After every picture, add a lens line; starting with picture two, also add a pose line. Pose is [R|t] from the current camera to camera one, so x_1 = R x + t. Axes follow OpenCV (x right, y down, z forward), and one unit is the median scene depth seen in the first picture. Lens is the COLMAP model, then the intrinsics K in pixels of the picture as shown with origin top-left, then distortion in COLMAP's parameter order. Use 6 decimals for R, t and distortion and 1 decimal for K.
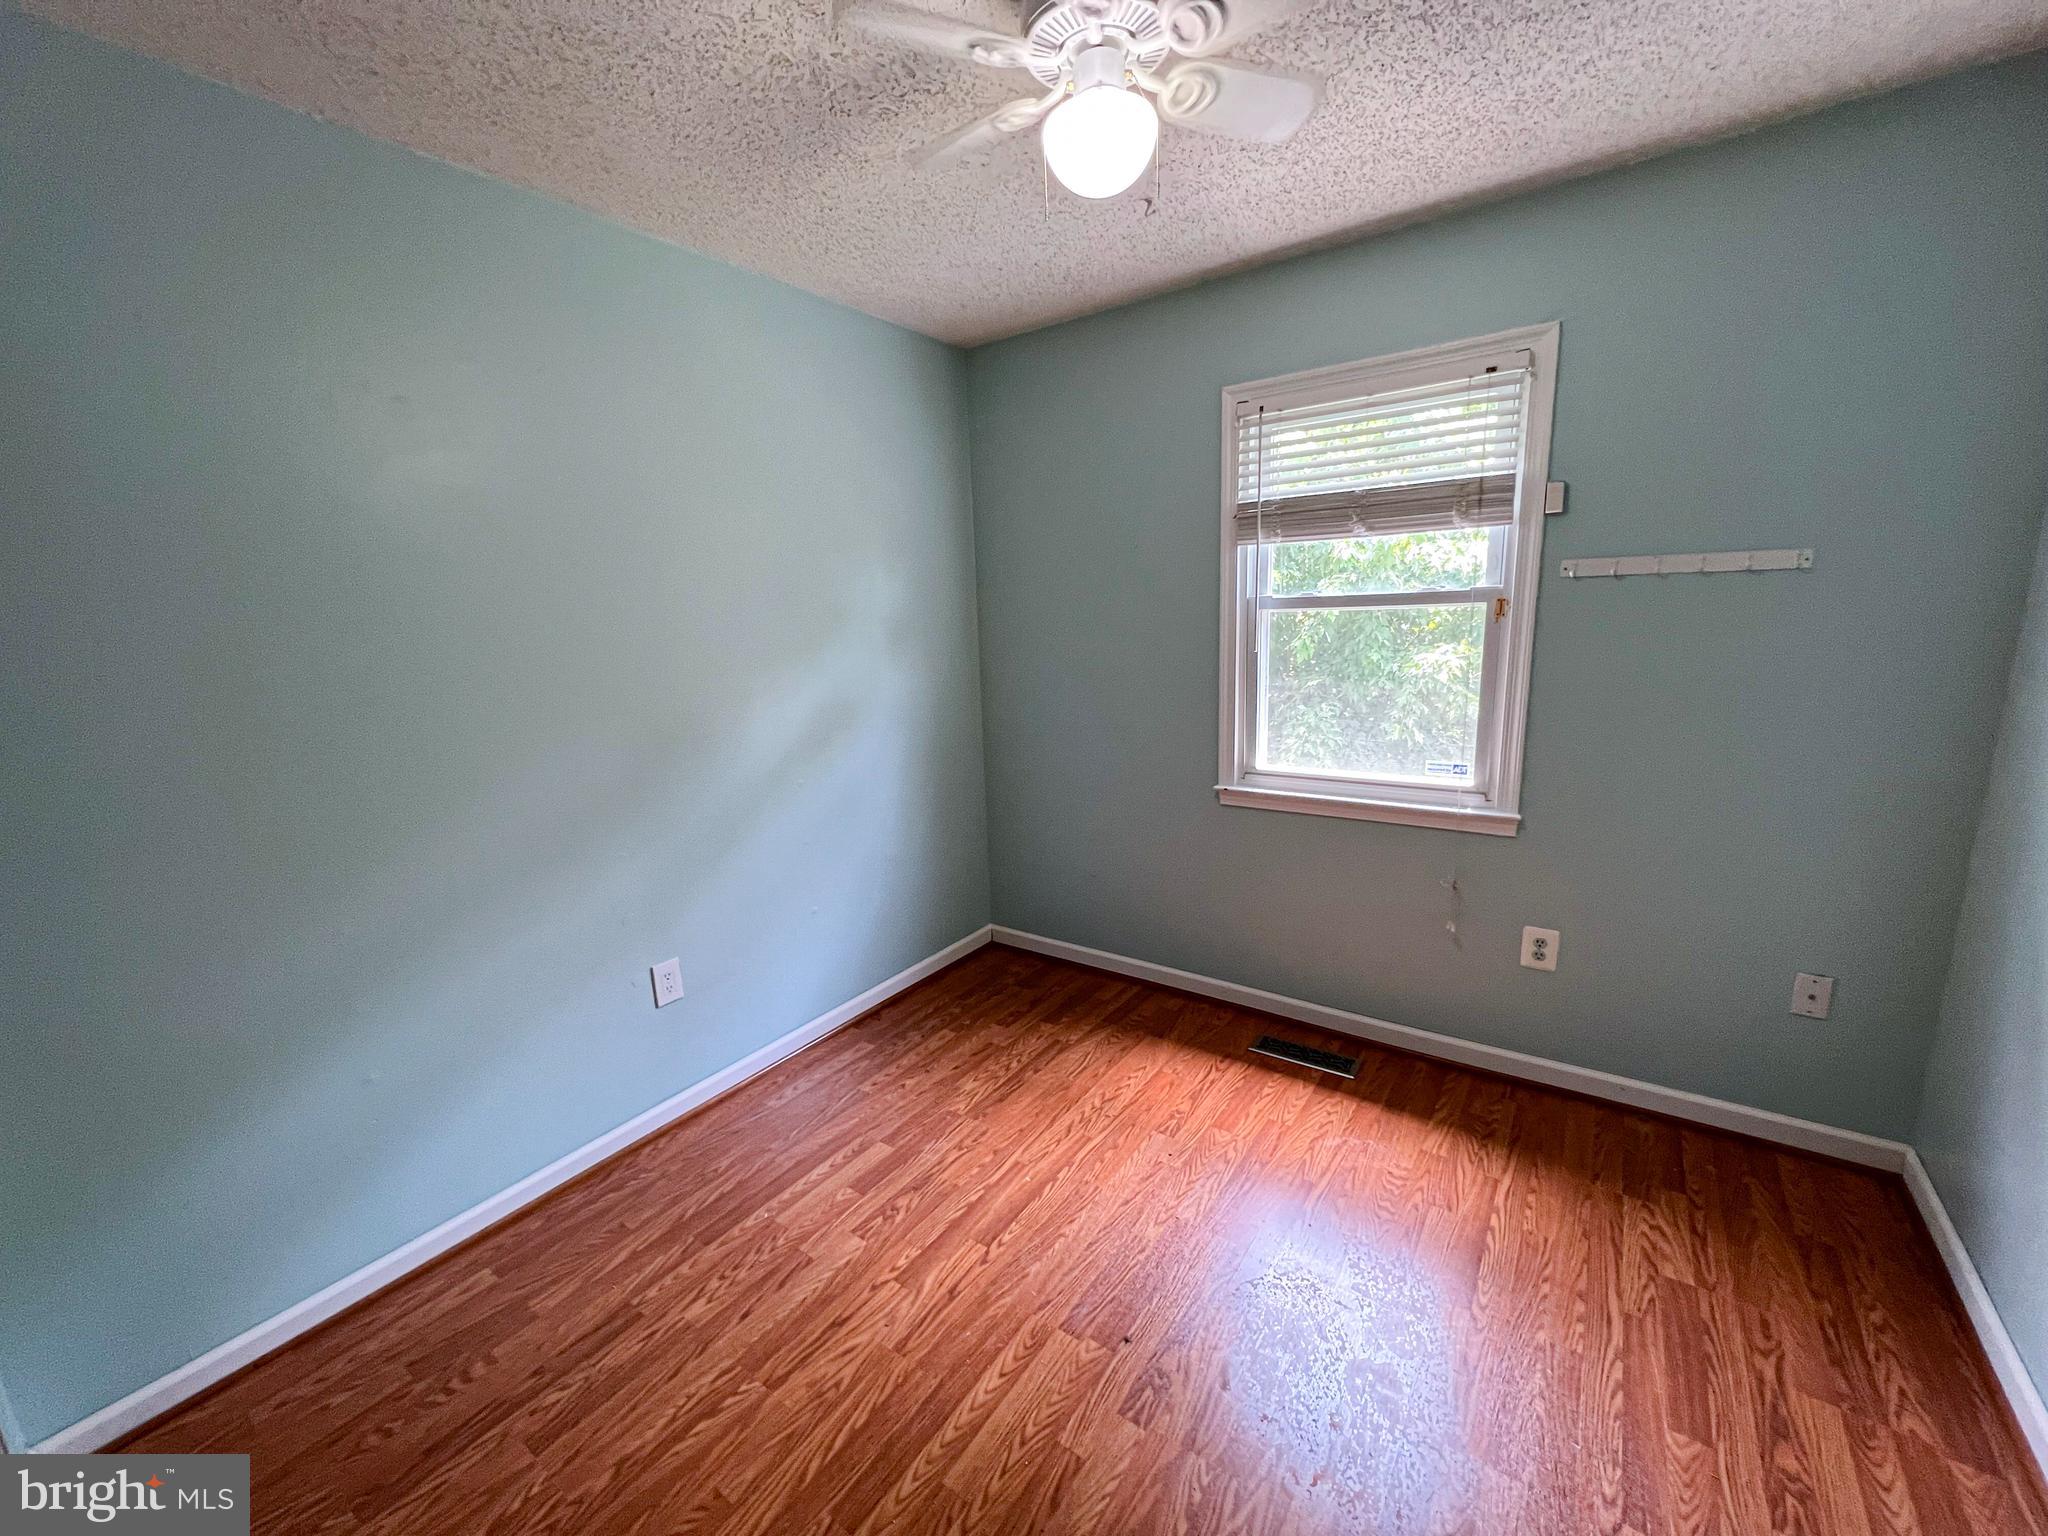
lens RADIAL K [[819.2, 0, 1024.8], [0, 819.2, 776.2], [0, 0, 1]] dist [-0.000686, 0.000402]
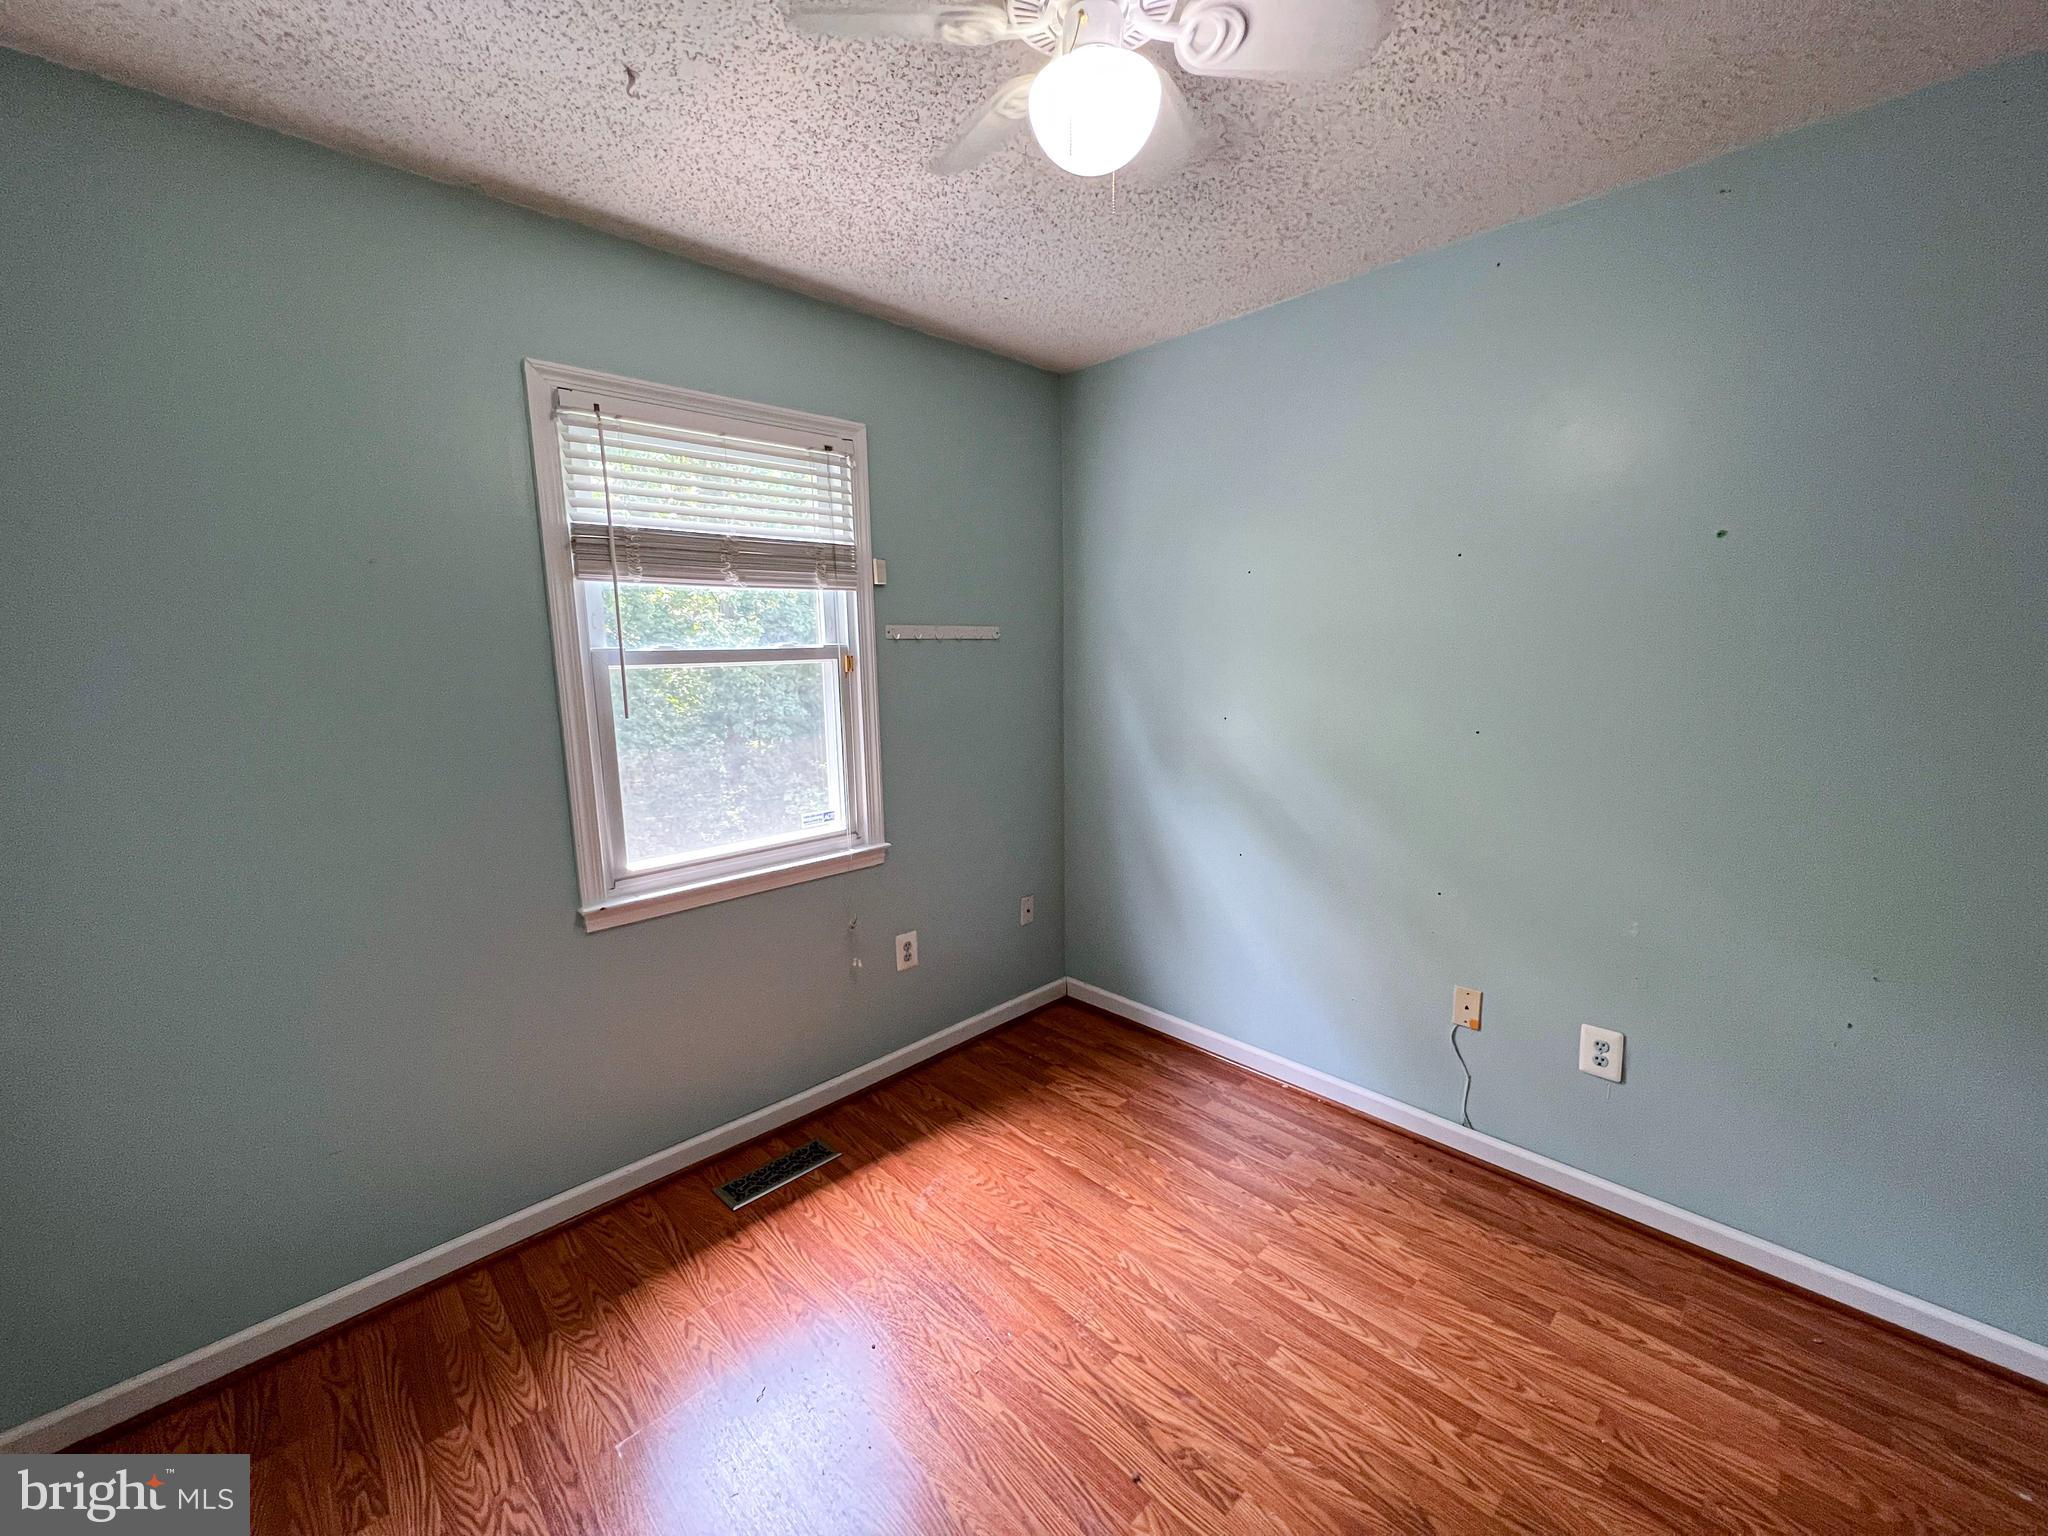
lens RADIAL K [[819.2, 0, 1024.8], [0, 819.2, 776.2], [0, 0, 1]] dist [-0.000686, 0.000402]
pose [[0.175523, -0.122310, 0.976848, -0.558671], [0.208981, 0.974268, 0.084436, -0.118994], [-0.962039, 0.189322, 0.196566, 0.680960]]
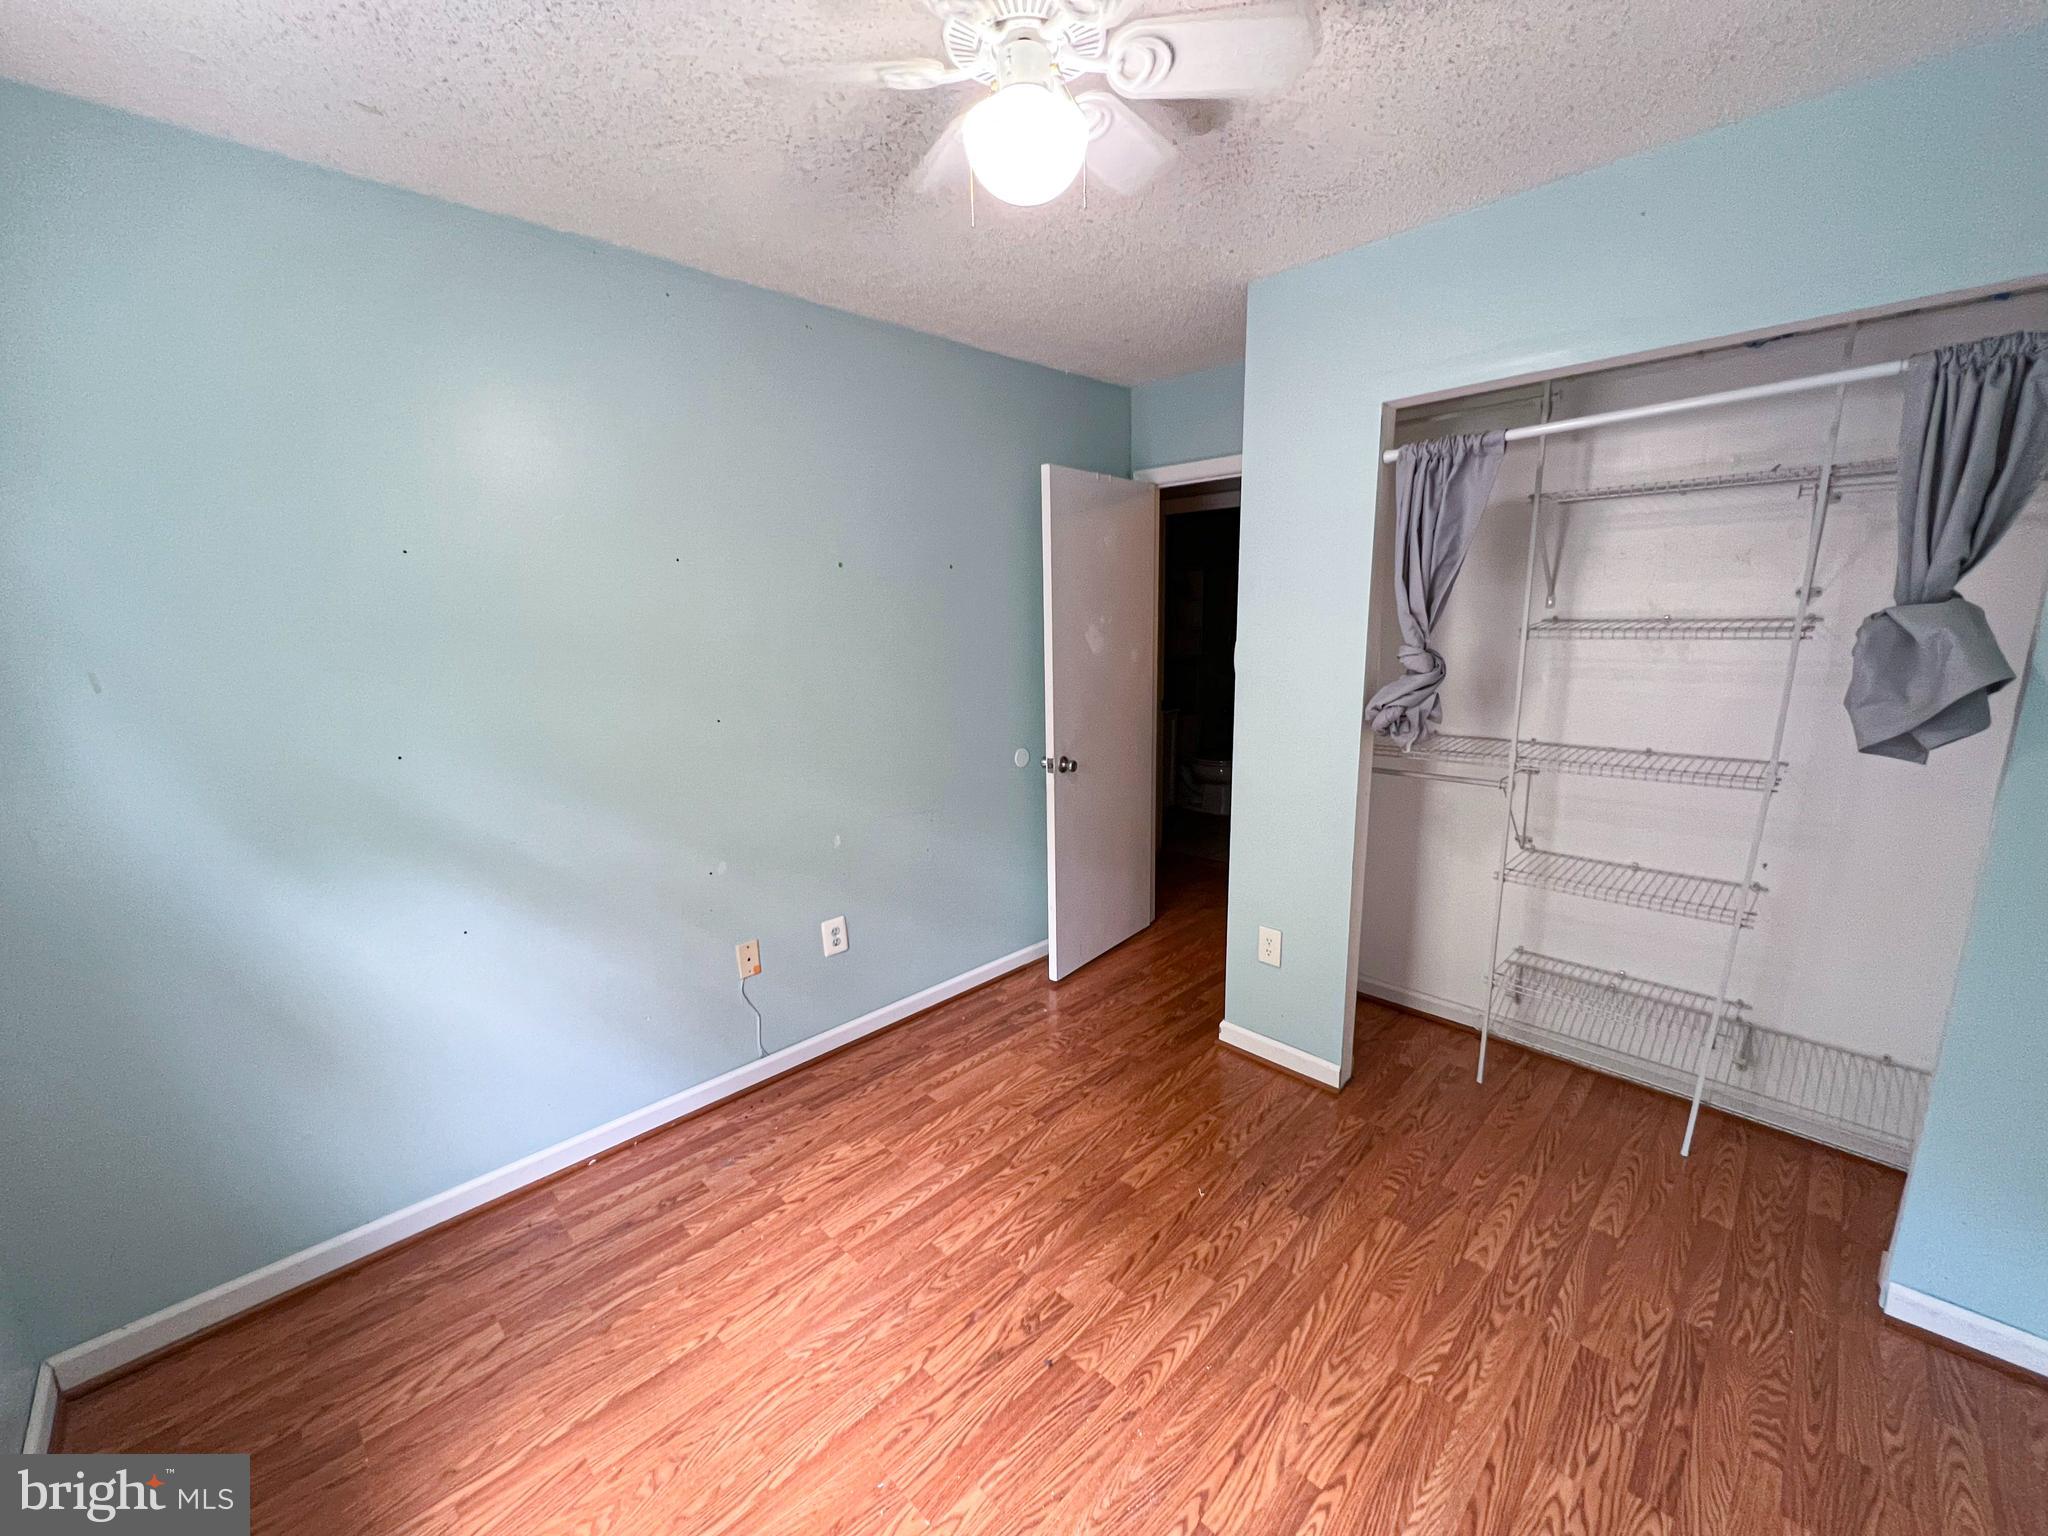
lens RADIAL K [[819.2, 0, 1024.8], [0, 819.2, 776.2], [0, 0, 1]] dist [-0.000686, 0.000402]
pose [[-0.985611, 0.022796, 0.167486, -0.027069], [0.086610, 0.919015, 0.384592, -0.315836], [-0.145155, 0.393564, -0.907765, 1.392170]]
